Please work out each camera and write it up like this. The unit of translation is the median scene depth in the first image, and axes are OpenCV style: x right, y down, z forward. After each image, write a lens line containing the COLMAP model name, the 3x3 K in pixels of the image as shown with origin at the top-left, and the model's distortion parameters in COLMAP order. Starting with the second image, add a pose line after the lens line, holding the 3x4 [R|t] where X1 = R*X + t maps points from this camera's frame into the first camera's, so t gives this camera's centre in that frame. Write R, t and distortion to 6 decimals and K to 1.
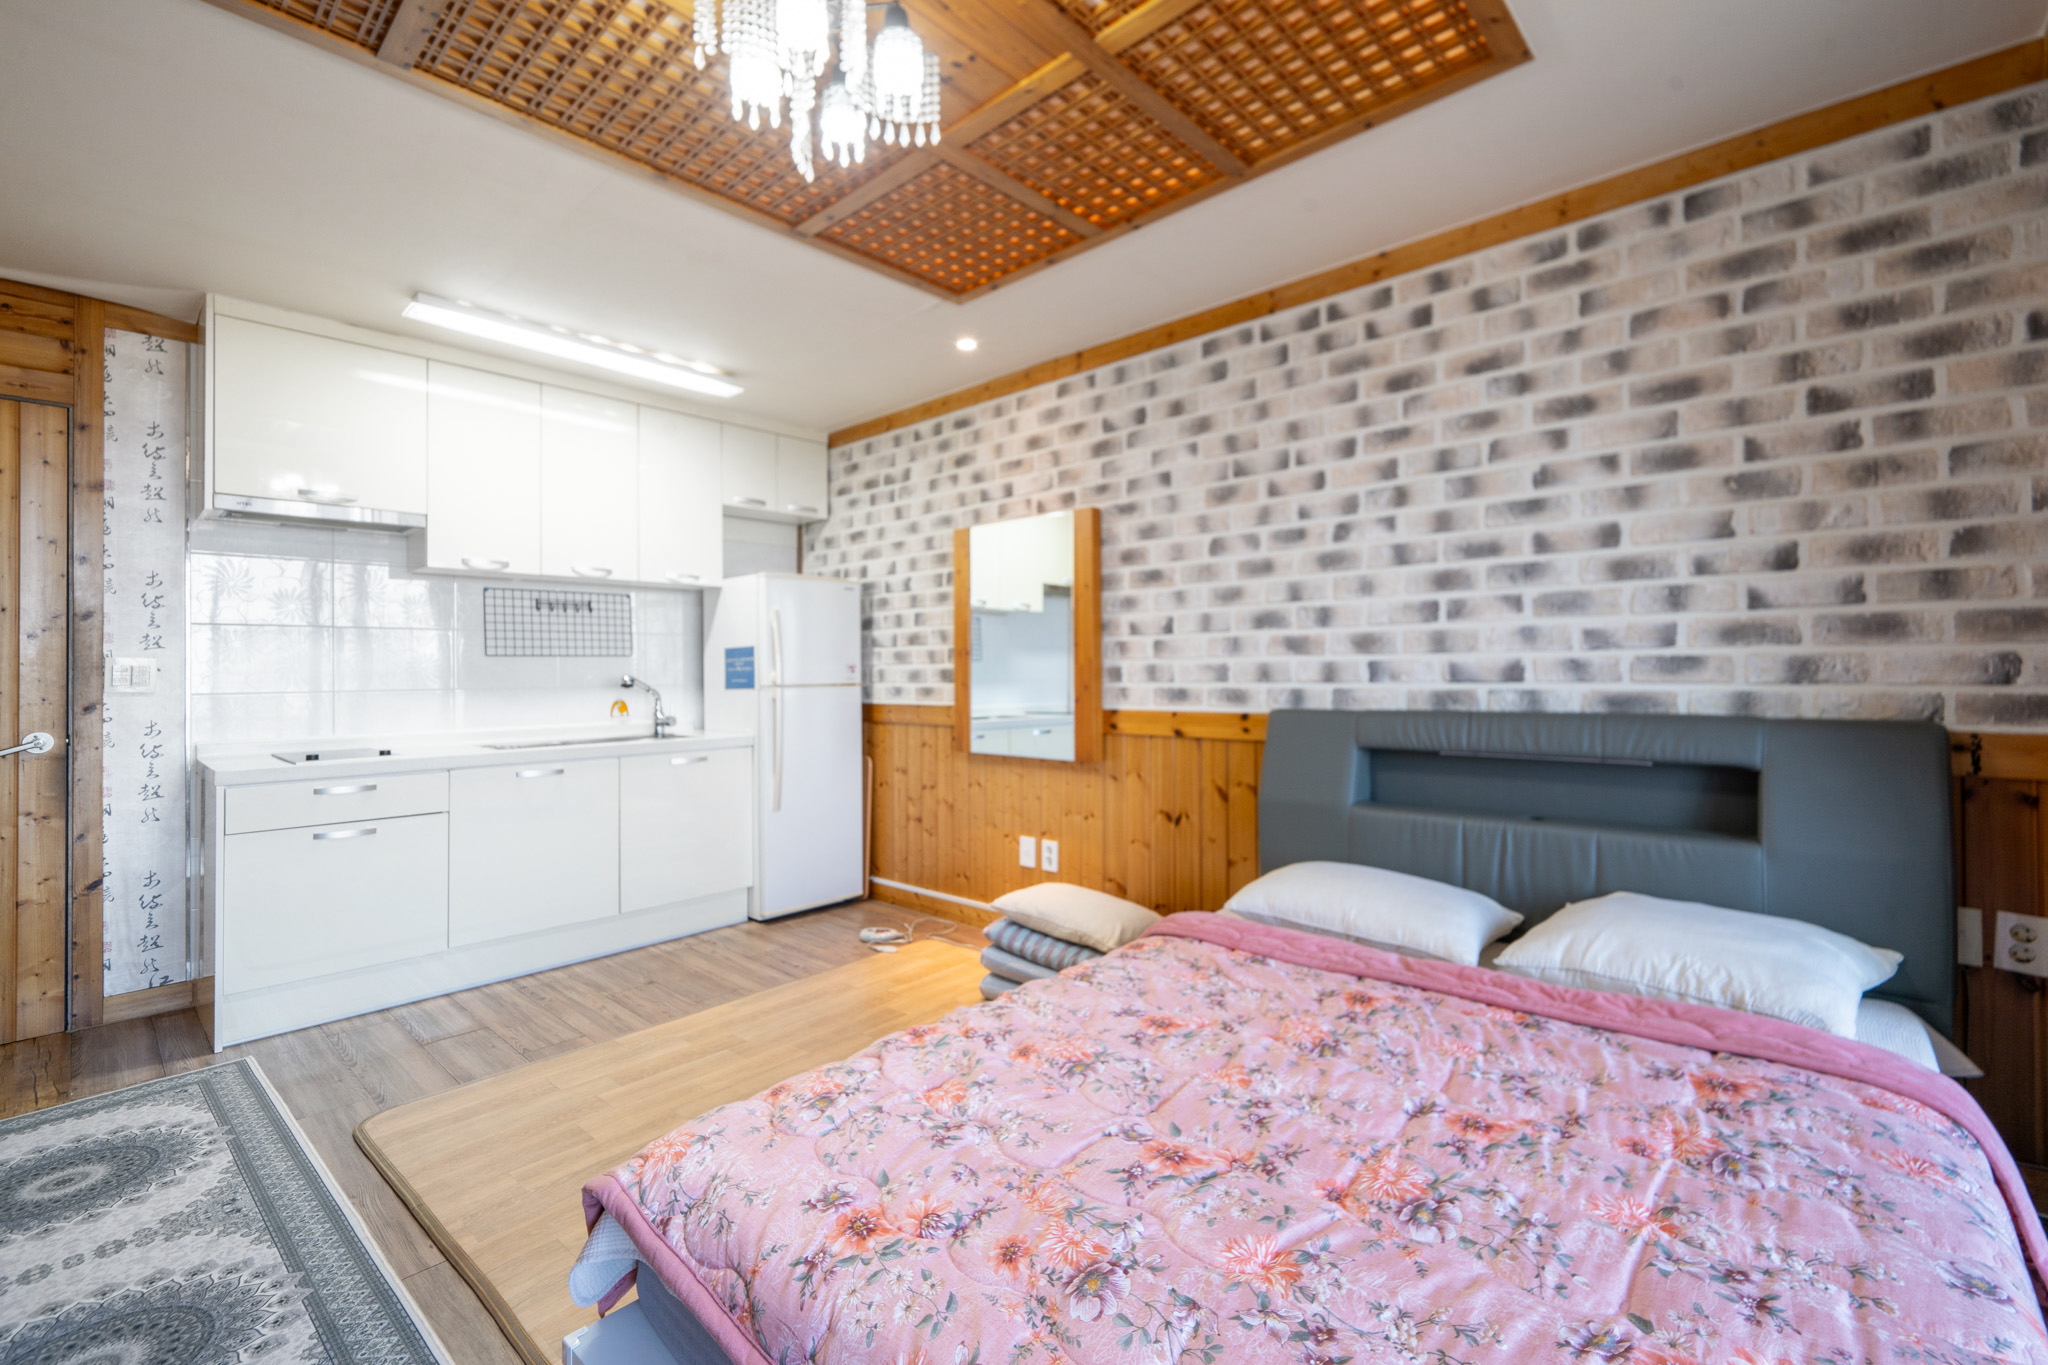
lens RADIAL K [[874.7, 0, 1016.2], [0, 874.7, 667.0], [0, 0, 1]] dist [-0.000469, -0.000483]
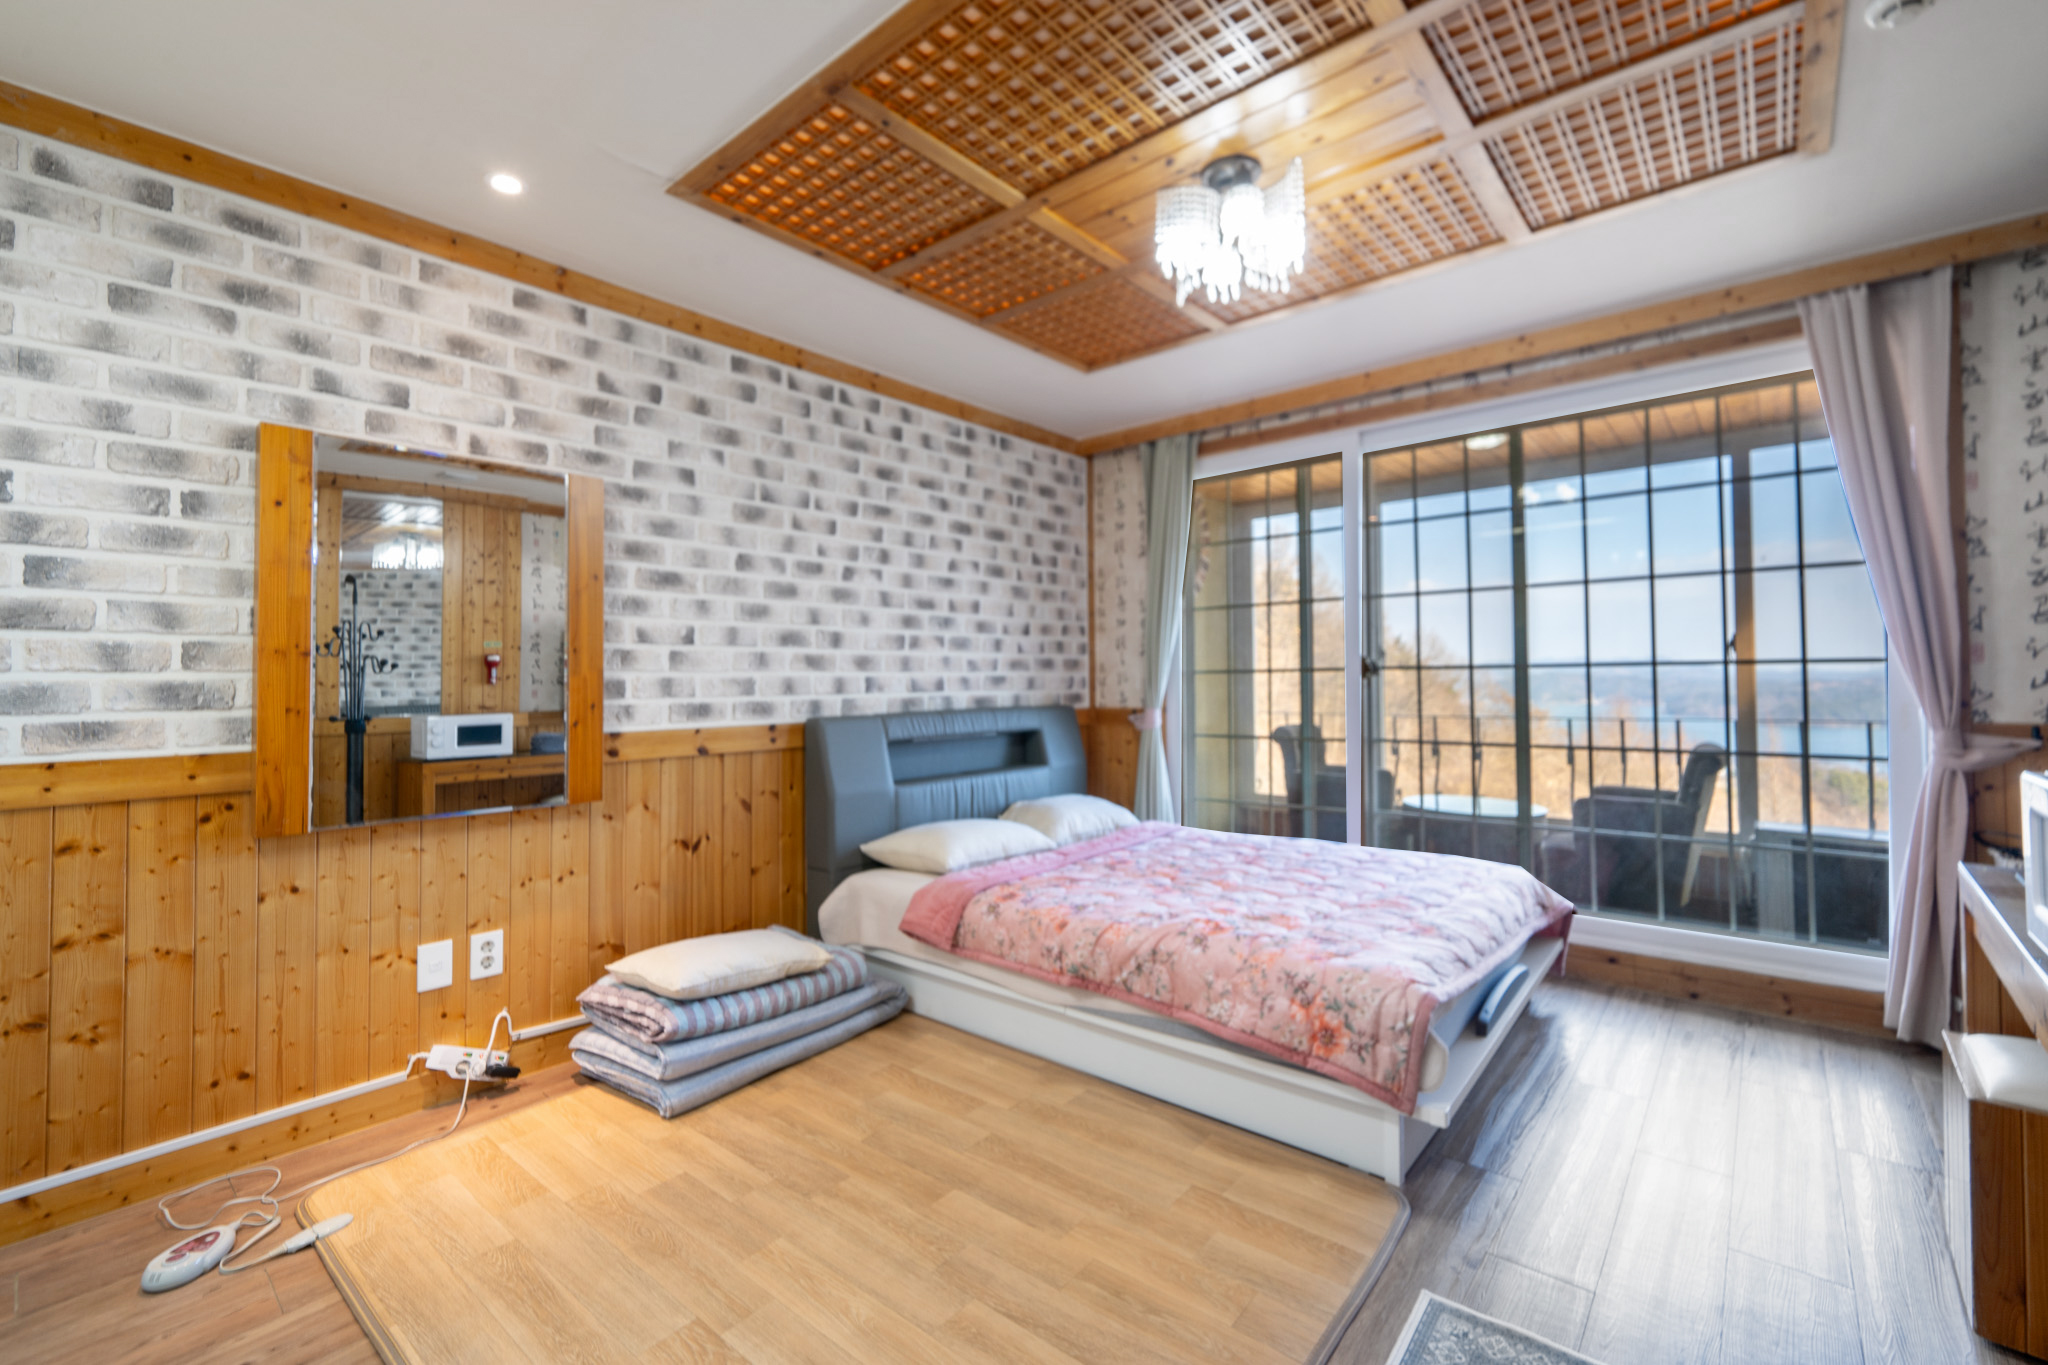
lens RADIAL K [[864.1, 0, 1031.1], [0, 864.1, 671.1], [0, 0, 1]] dist [0.000136, -0.000739]
pose [[-0.039171, 0.021733, 0.998996, -0.816628], [0.006279, 0.999749, -0.021503, 0.012713], [-0.999213, 0.005430, -0.039298, 0.736298]]
